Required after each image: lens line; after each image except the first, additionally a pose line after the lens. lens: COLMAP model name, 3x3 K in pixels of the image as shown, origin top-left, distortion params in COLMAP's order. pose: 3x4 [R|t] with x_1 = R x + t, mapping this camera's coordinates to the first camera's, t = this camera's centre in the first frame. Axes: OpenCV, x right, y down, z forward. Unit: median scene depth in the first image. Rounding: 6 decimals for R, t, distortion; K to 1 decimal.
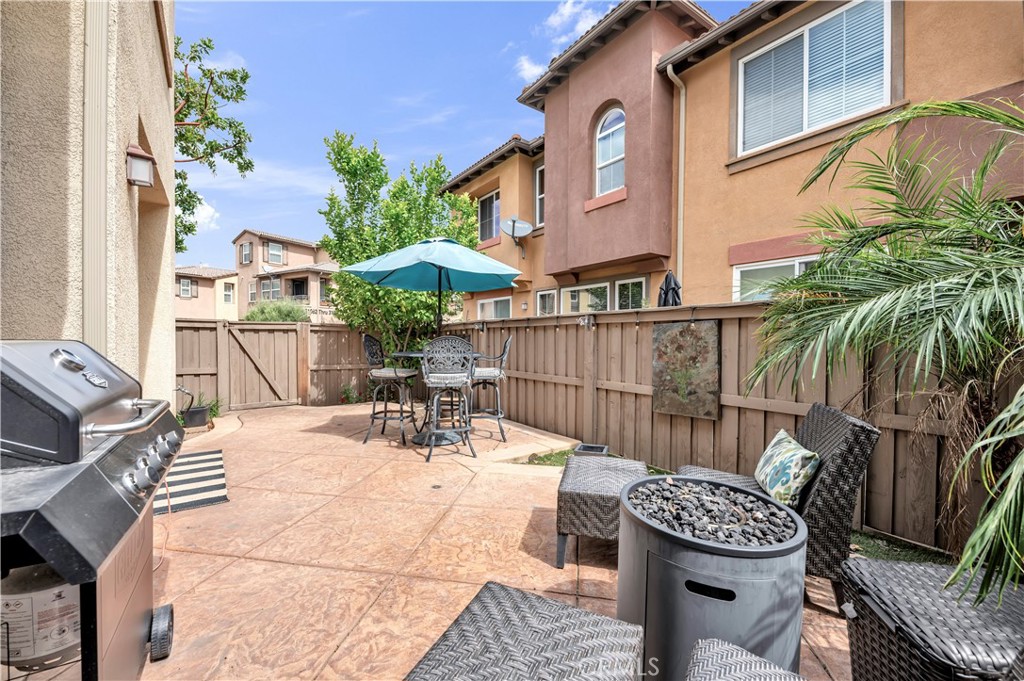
lens RADIAL K [[409.6, 0, 512.0], [0, 409.6, 340.5], [0, 0, 1]] dist [0.000183, -0.000425]
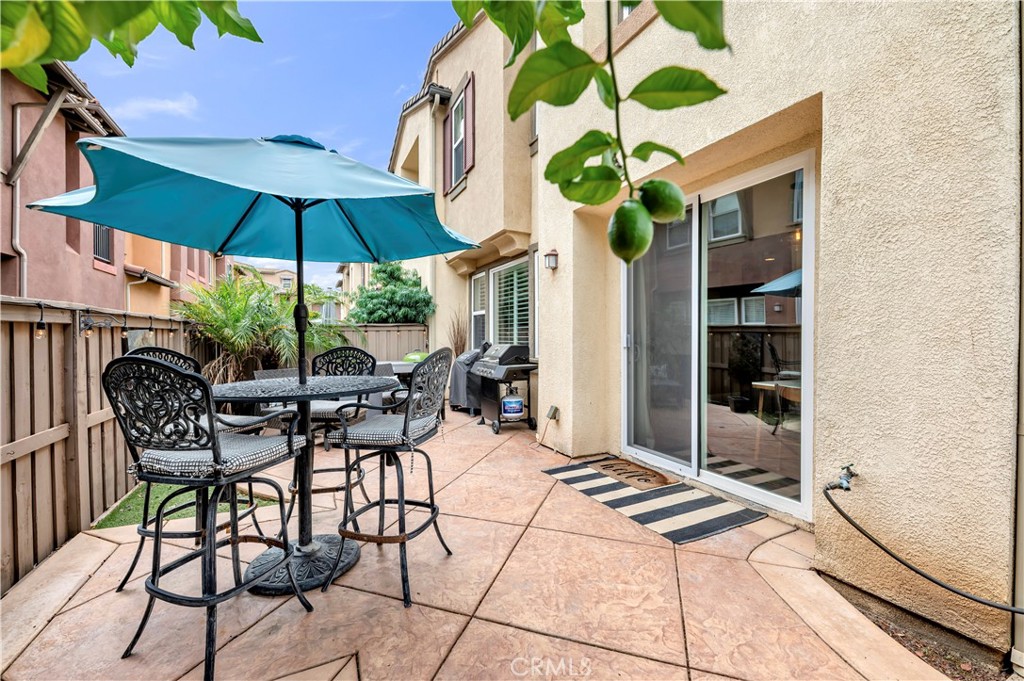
lens RADIAL K [[409.6, 0, 512.0], [0, 409.6, 340.5], [0, 0, 1]] dist [0.000183, -0.000425]
pose [[-0.986642, -0.004356, 0.162847, -0.501725], [-0.001821, 0.999875, 0.015717, -0.029716], [-0.162895, 0.015210, -0.986526, 1.427759]]
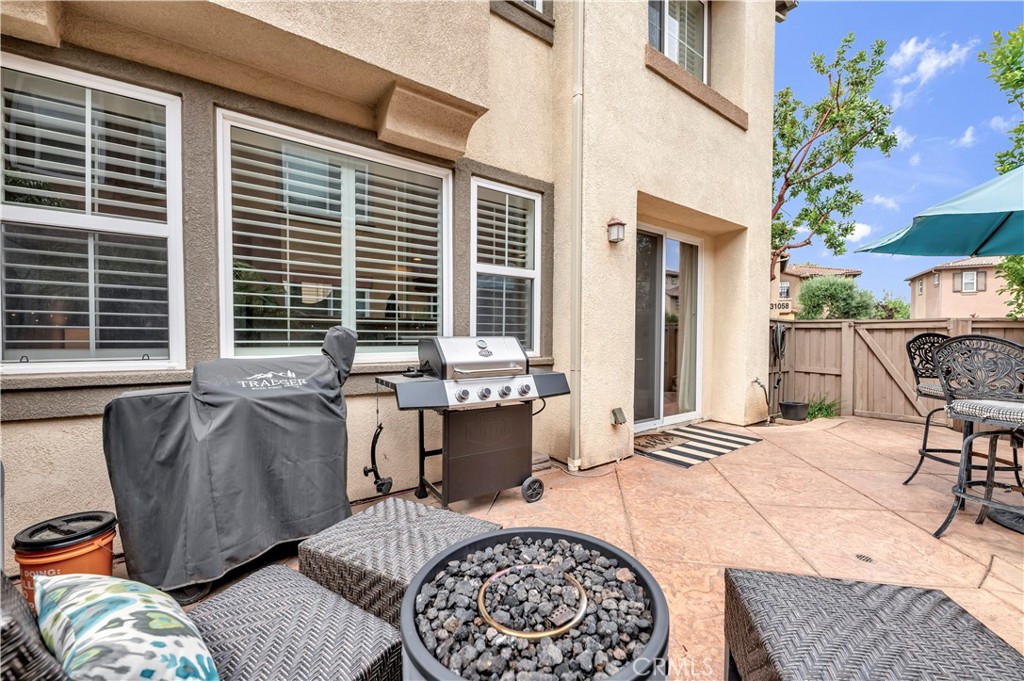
lens RADIAL K [[409.6, 0, 512.0], [0, 409.6, 340.5], [0, 0, 1]] dist [0.000183, -0.000425]
pose [[0.003291, 0.010609, -0.999938, 0.339318], [-0.013197, 0.999857, 0.010565, -0.001872], [0.999908, 0.013161, 0.003431, 0.284188]]
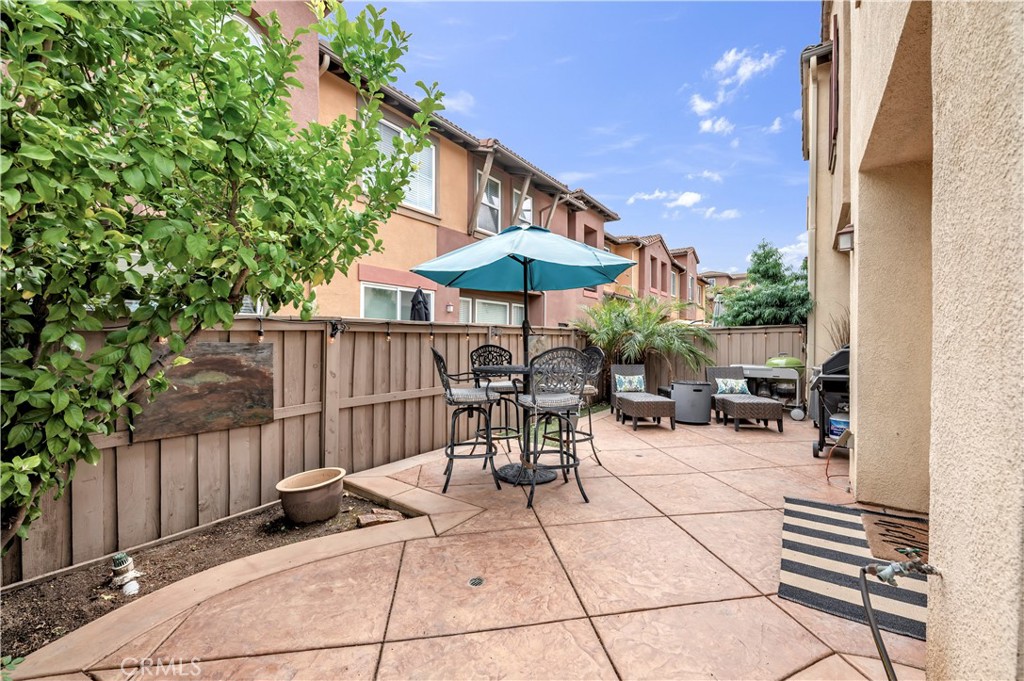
lens RADIAL K [[409.6, 0, 512.0], [0, 409.6, 340.5], [0, 0, 1]] dist [0.000183, -0.000425]
pose [[-0.307254, -0.004618, 0.951616, -0.946185], [0.005317, 0.999964, 0.006570, -0.029400], [-0.951613, 0.007078, -0.307218, 1.269143]]
